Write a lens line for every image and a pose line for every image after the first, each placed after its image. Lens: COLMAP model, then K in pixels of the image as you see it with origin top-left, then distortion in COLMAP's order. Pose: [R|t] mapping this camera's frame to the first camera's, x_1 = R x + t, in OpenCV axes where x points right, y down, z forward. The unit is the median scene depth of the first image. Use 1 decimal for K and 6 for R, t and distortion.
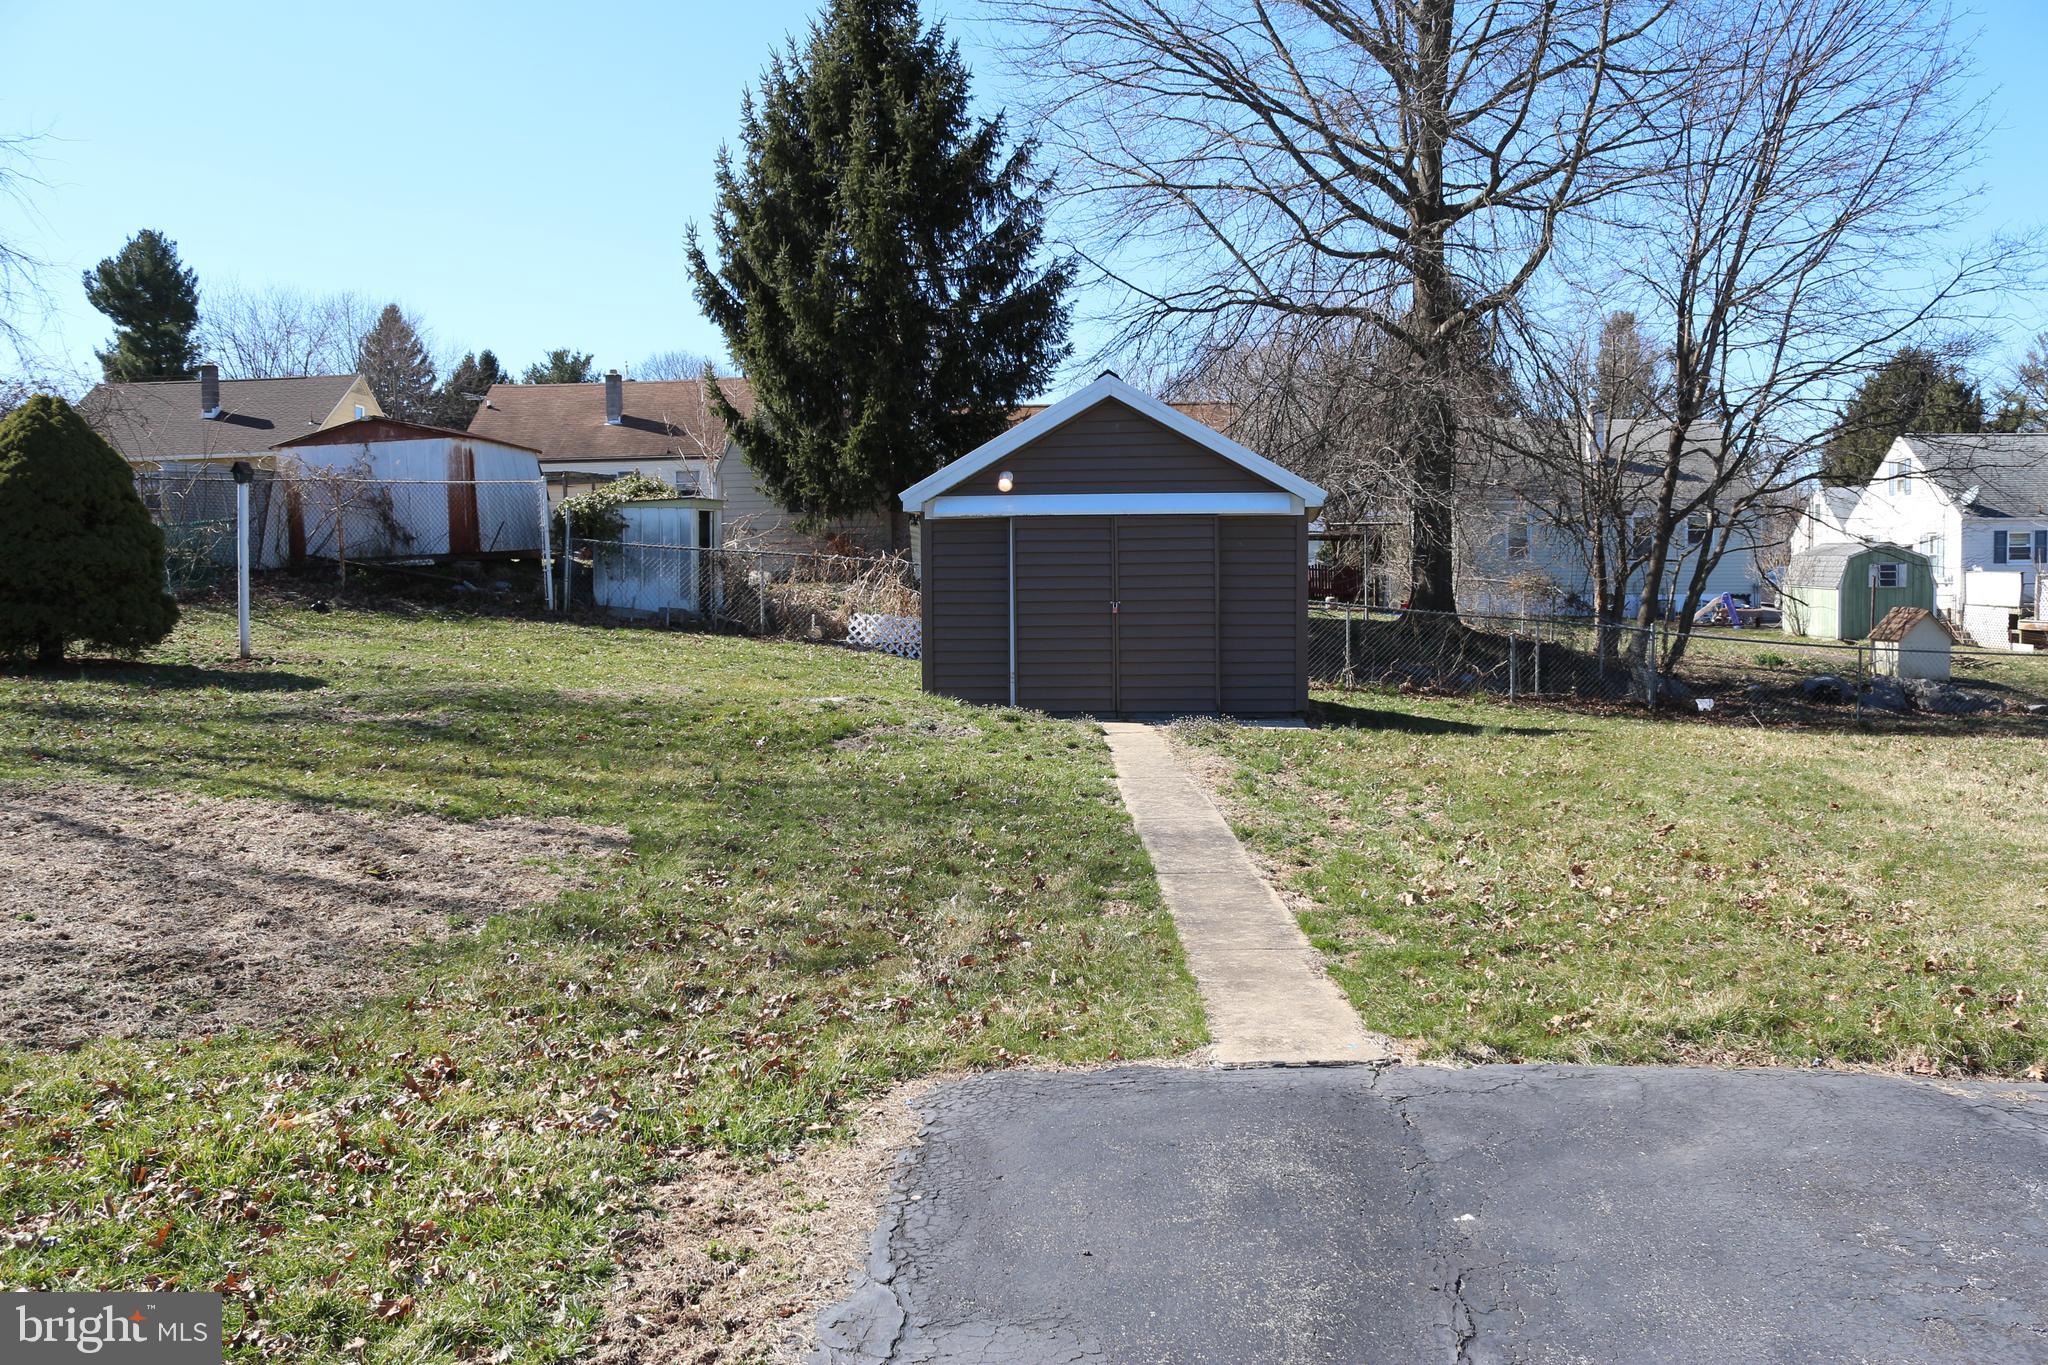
lens RADIAL K [[2134.4, 0, 1024.0], [0, 2134.4, 682.5], [0, 0, 1]] dist [-0.168965, -0.005510]
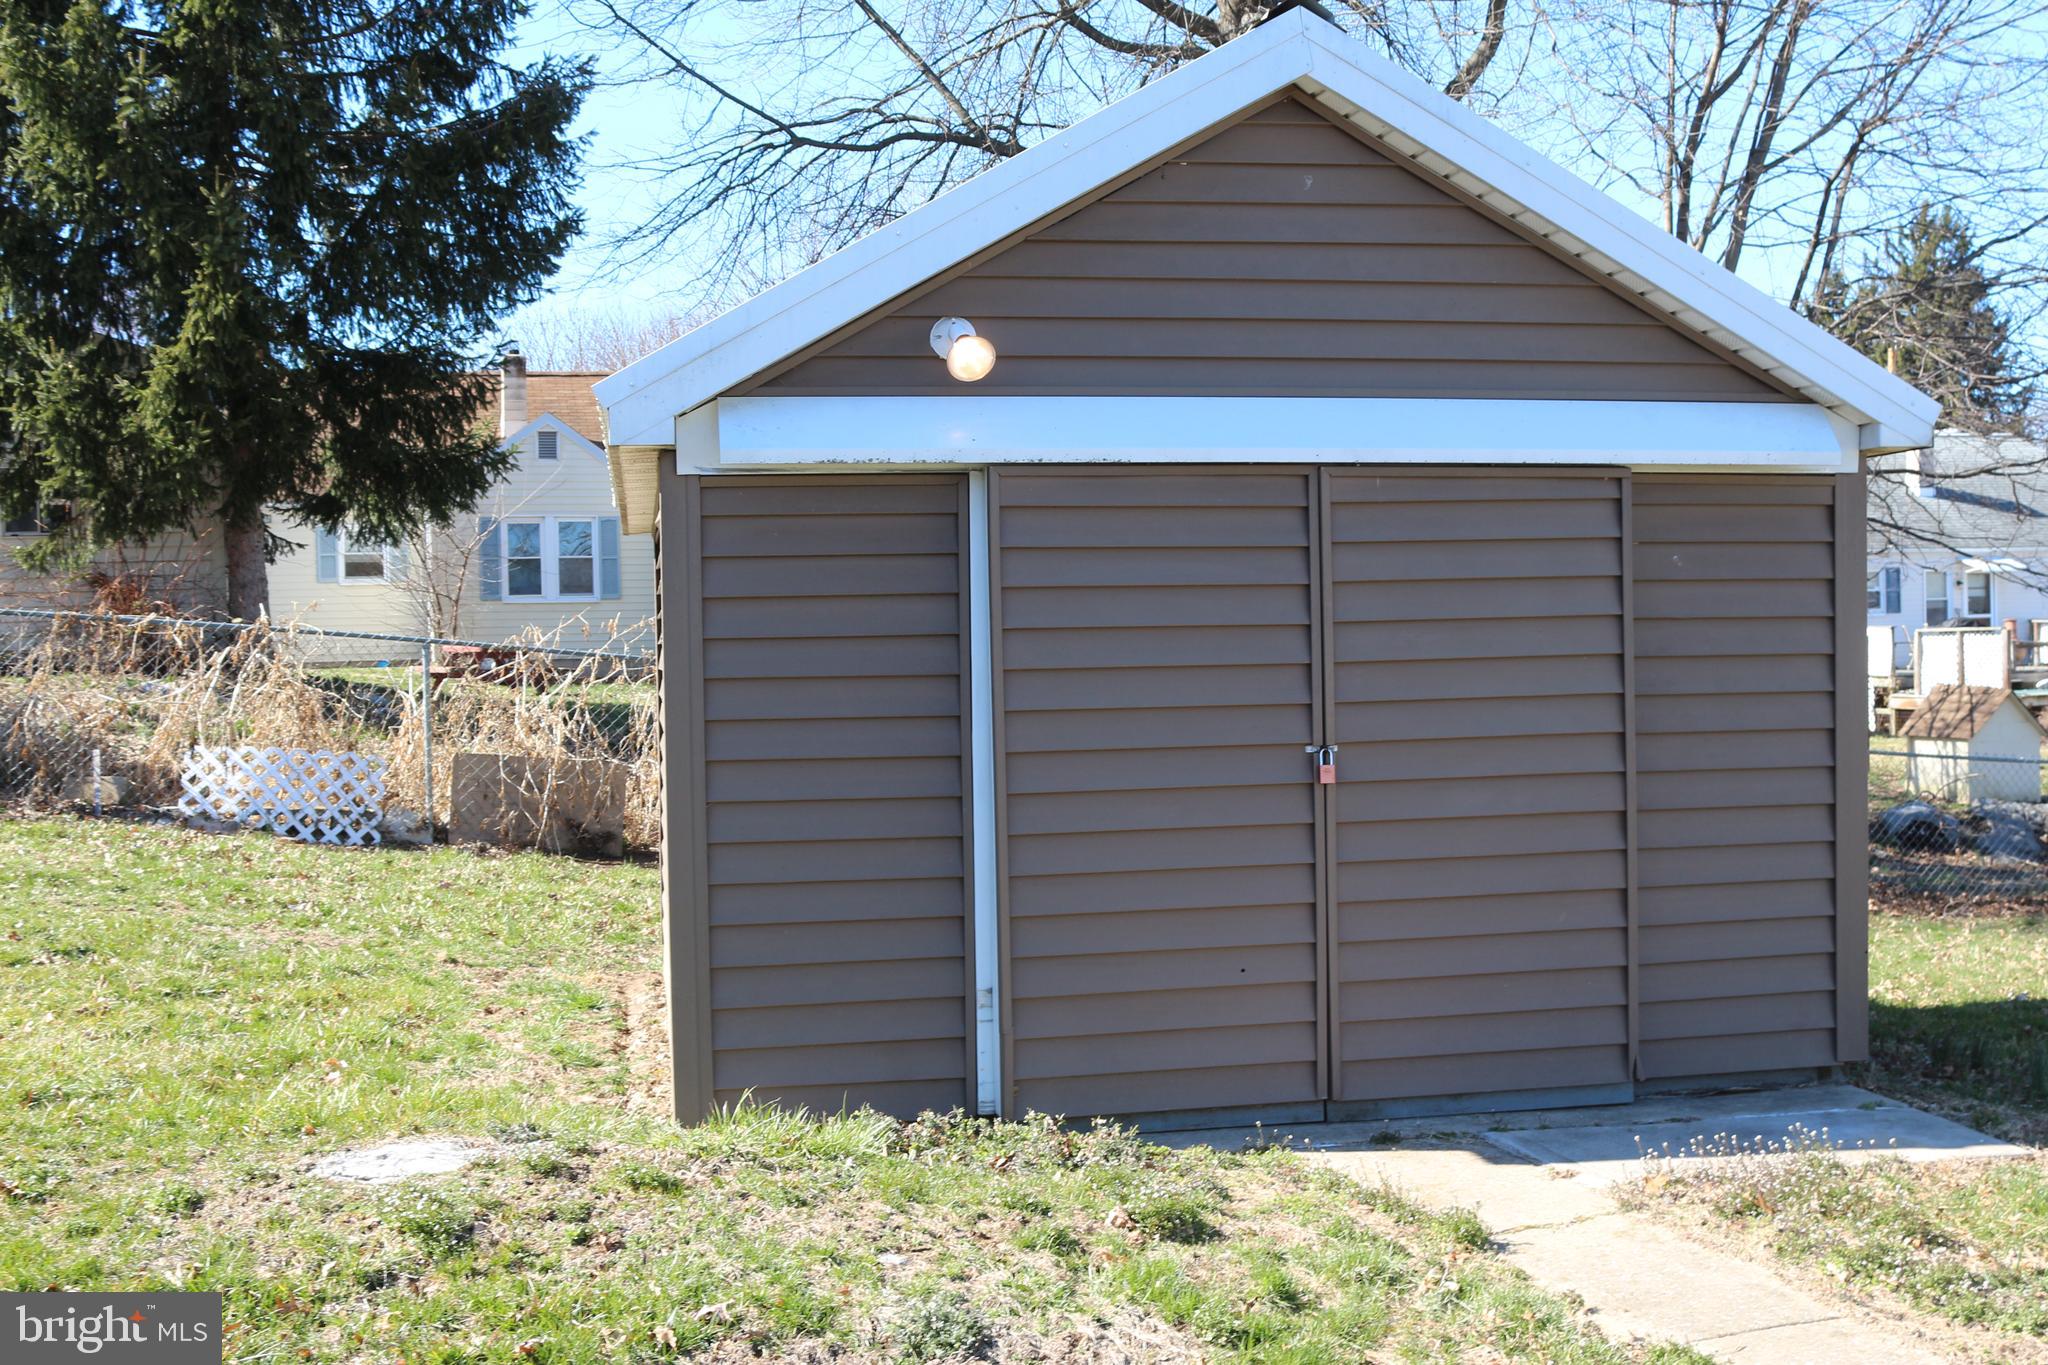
lens RADIAL K [[2350.8, 0, 1024.0], [0, 2350.8, 682.5], [0, 0, 1]] dist [-0.157403, 0.333886]
pose [[0.942447, -0.015783, 0.333984, -0.076637], [0.027286, 0.999184, -0.029780, -0.026257], [-0.333241, 0.037179, 0.942108, 0.478536]]
